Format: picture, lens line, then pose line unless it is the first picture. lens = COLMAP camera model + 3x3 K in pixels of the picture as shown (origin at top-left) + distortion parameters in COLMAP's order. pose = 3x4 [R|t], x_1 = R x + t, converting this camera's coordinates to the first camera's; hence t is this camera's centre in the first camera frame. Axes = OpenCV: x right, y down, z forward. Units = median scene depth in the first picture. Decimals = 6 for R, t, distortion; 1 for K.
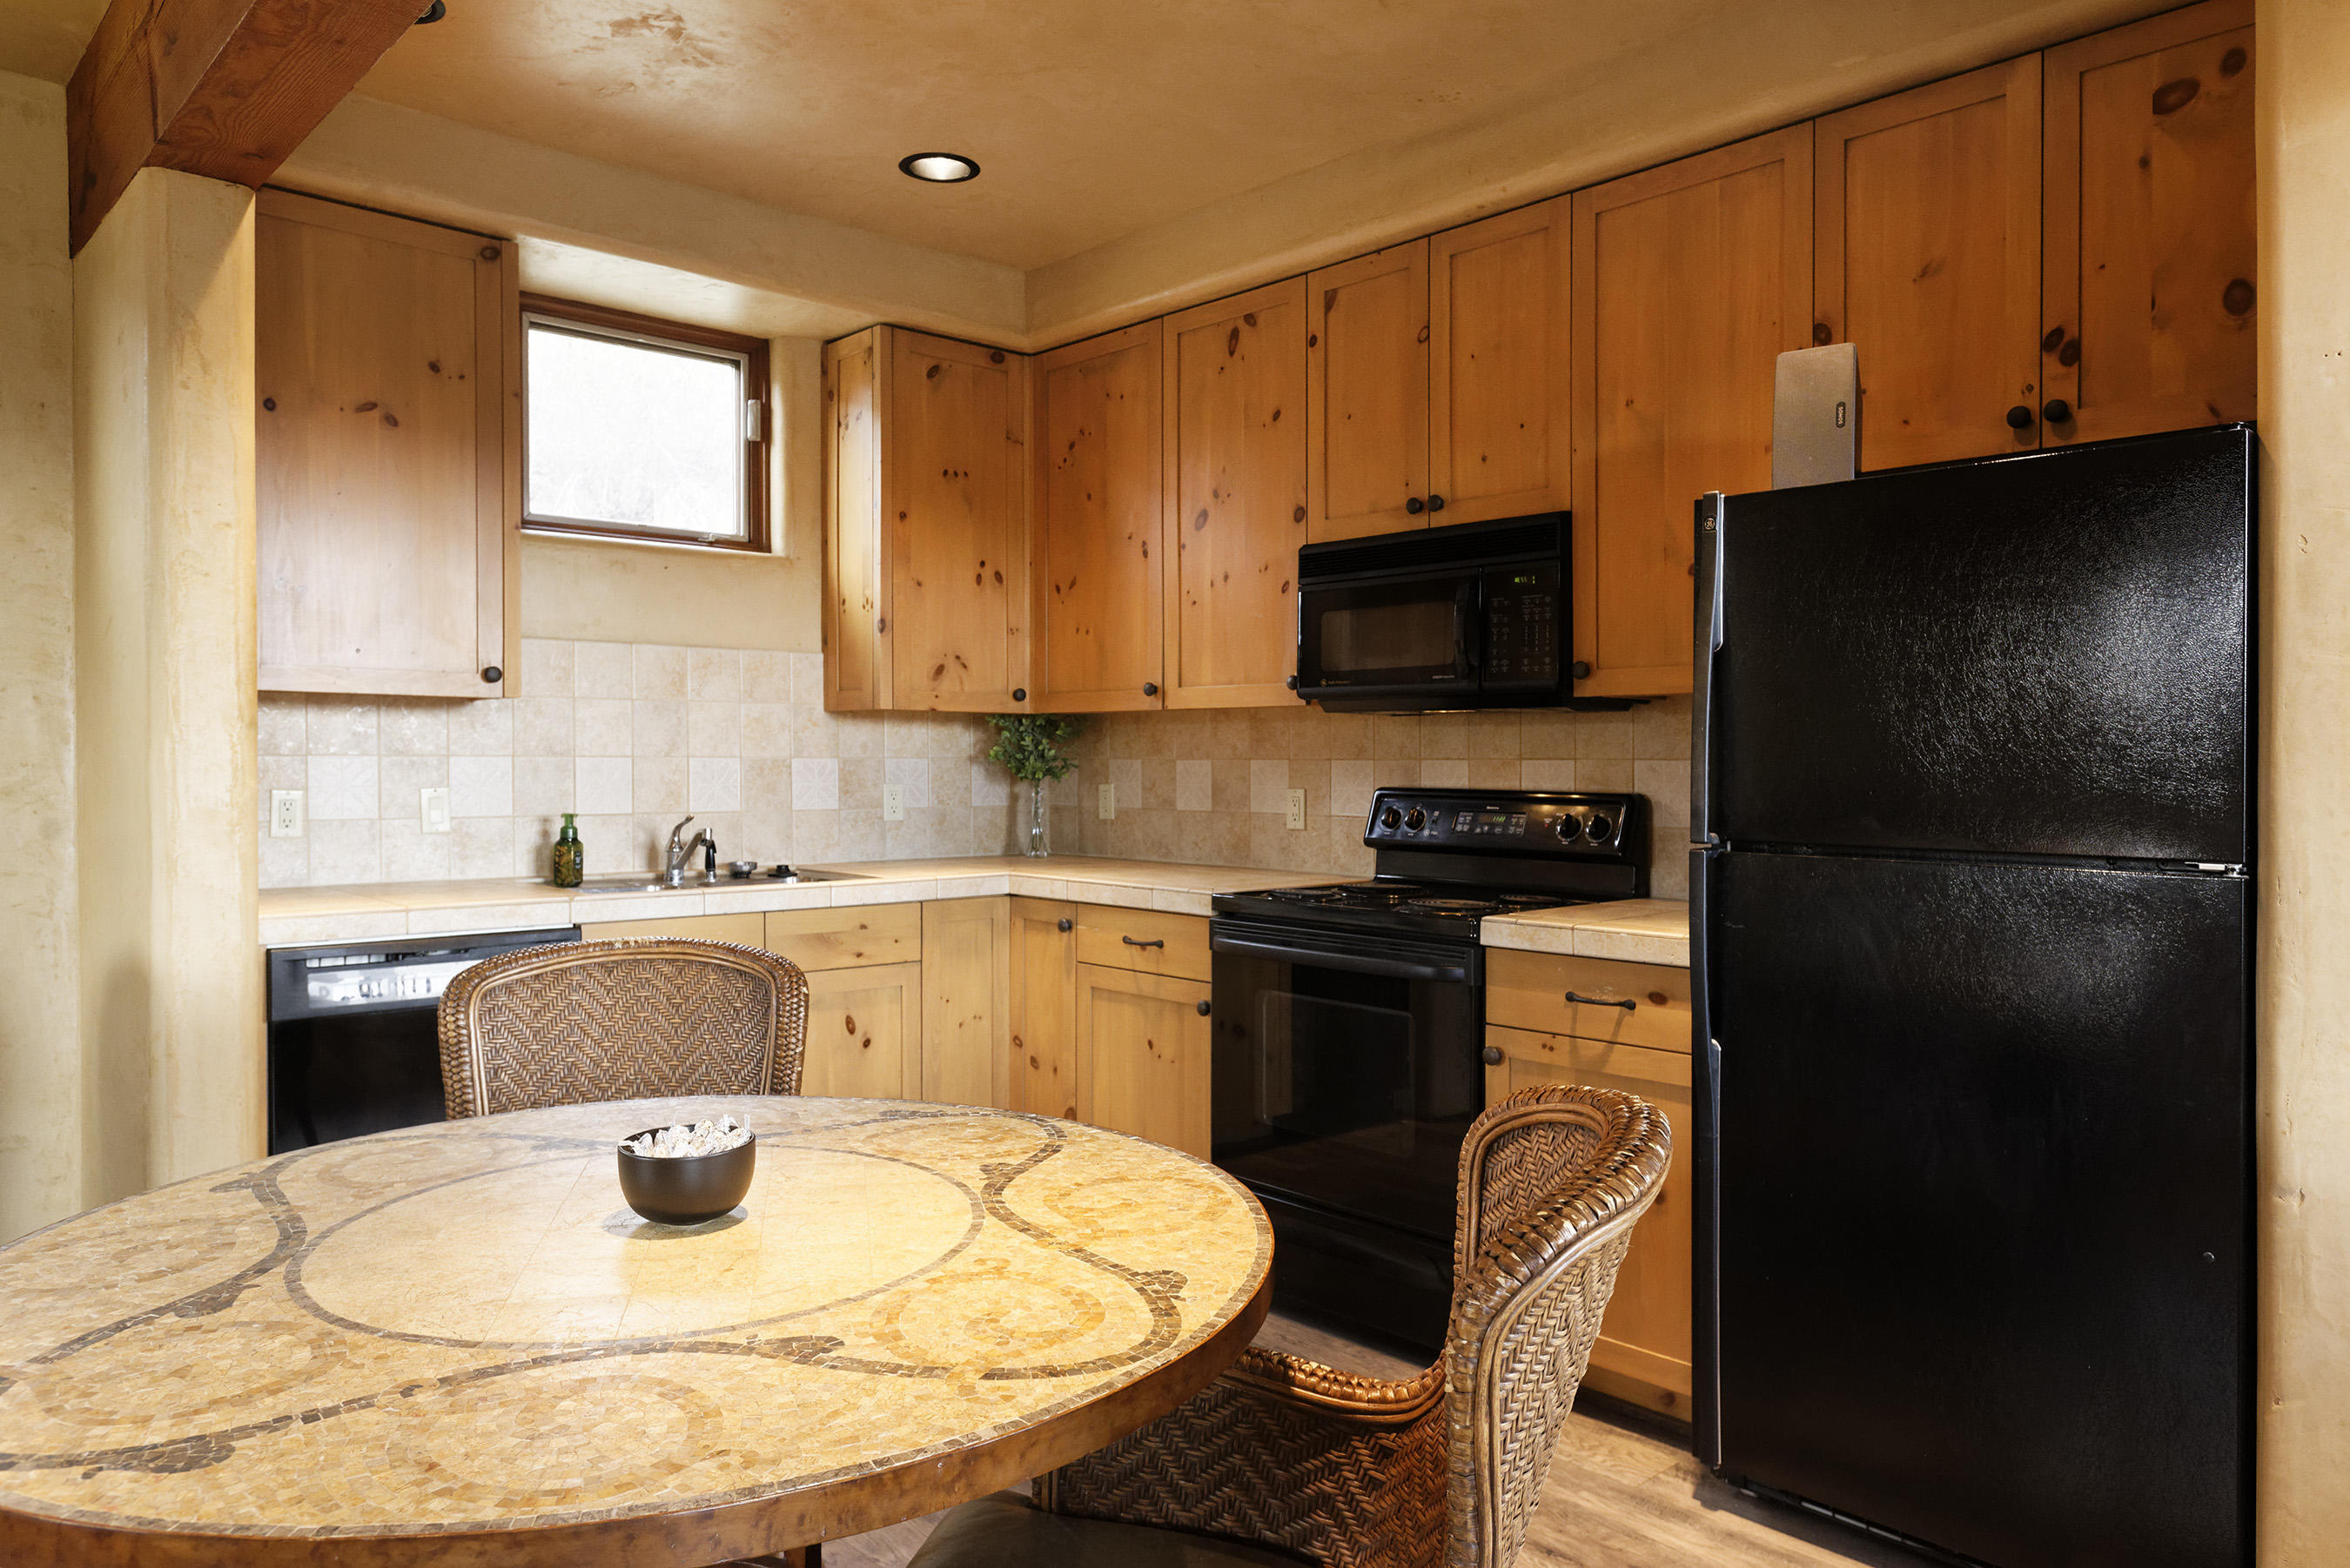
lens RADIAL K [[1456.9, 0, 1172.6], [0, 1456.9, 777.6], [0, 0, 1]] dist [0.006113, 0.001622]
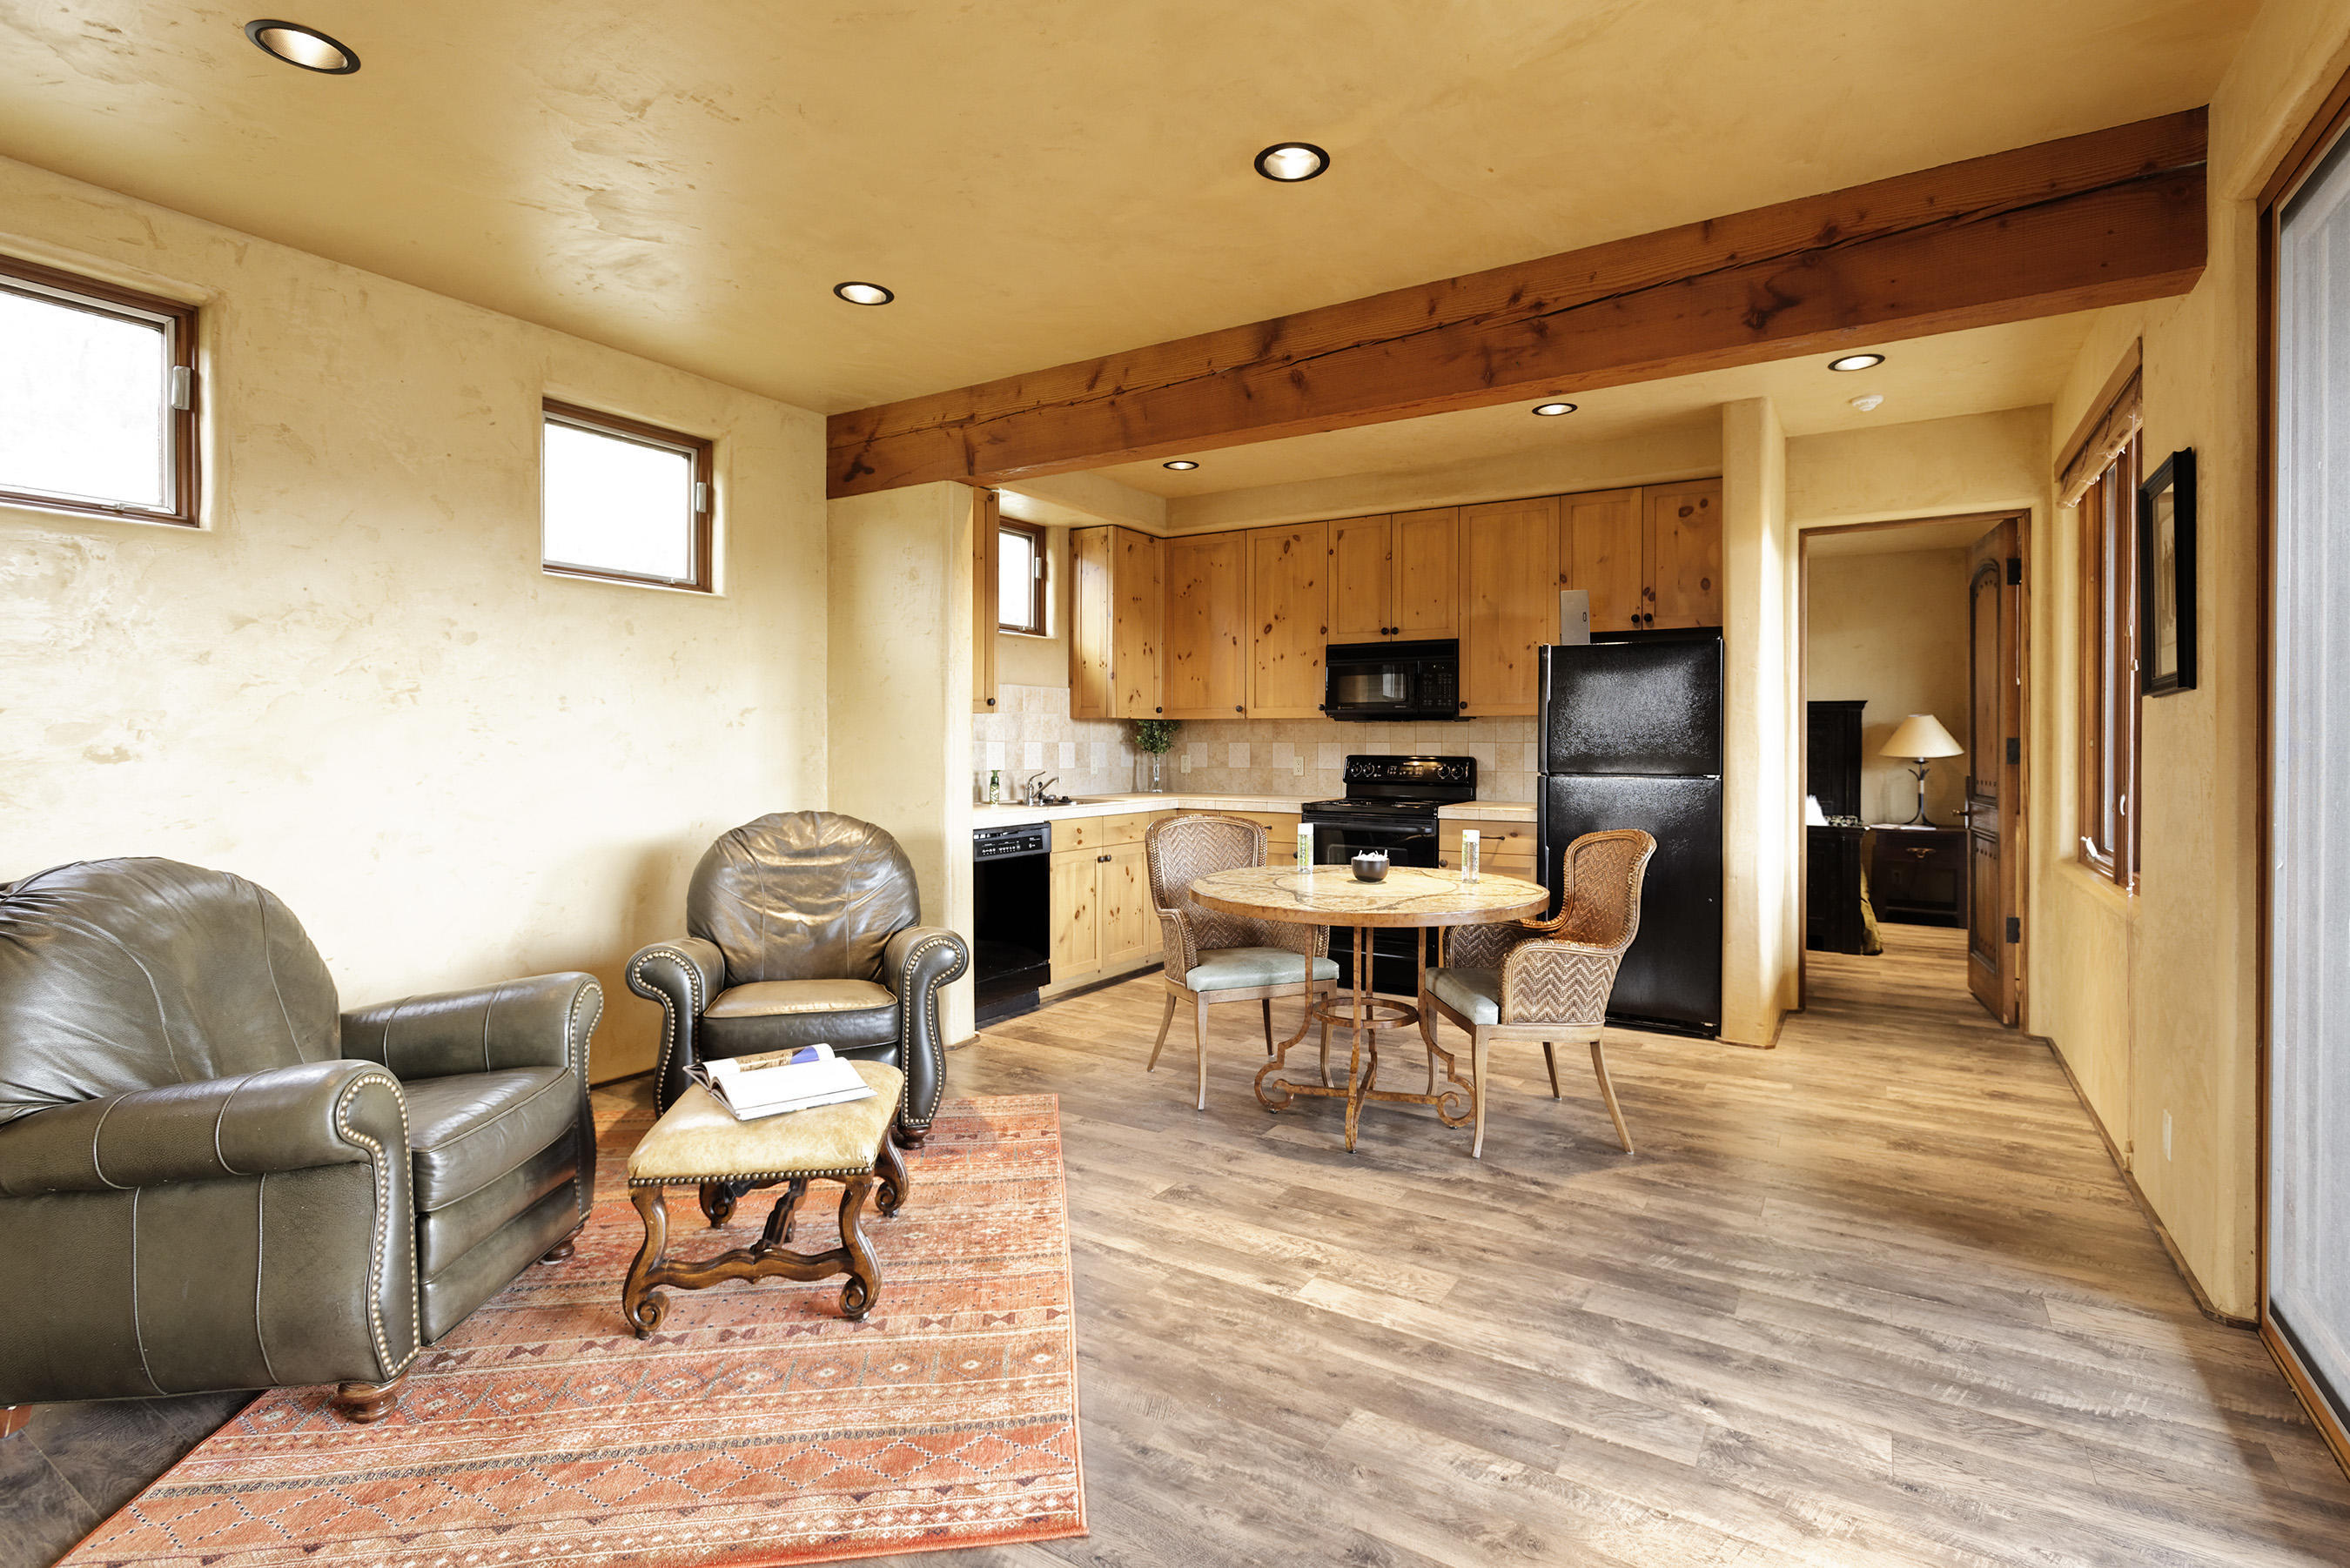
lens RADIAL K [[1125.9, 0, 1176.1], [0, 1125.9, 770.7], [0, 0, 1]] dist [0.002277, 0.001930]
pose [[0.949104, -0.009609, 0.314815, -0.609577], [0.005098, 0.999872, 0.015151, 0.003096], [-0.314921, -0.012775, 0.949032, -0.498550]]
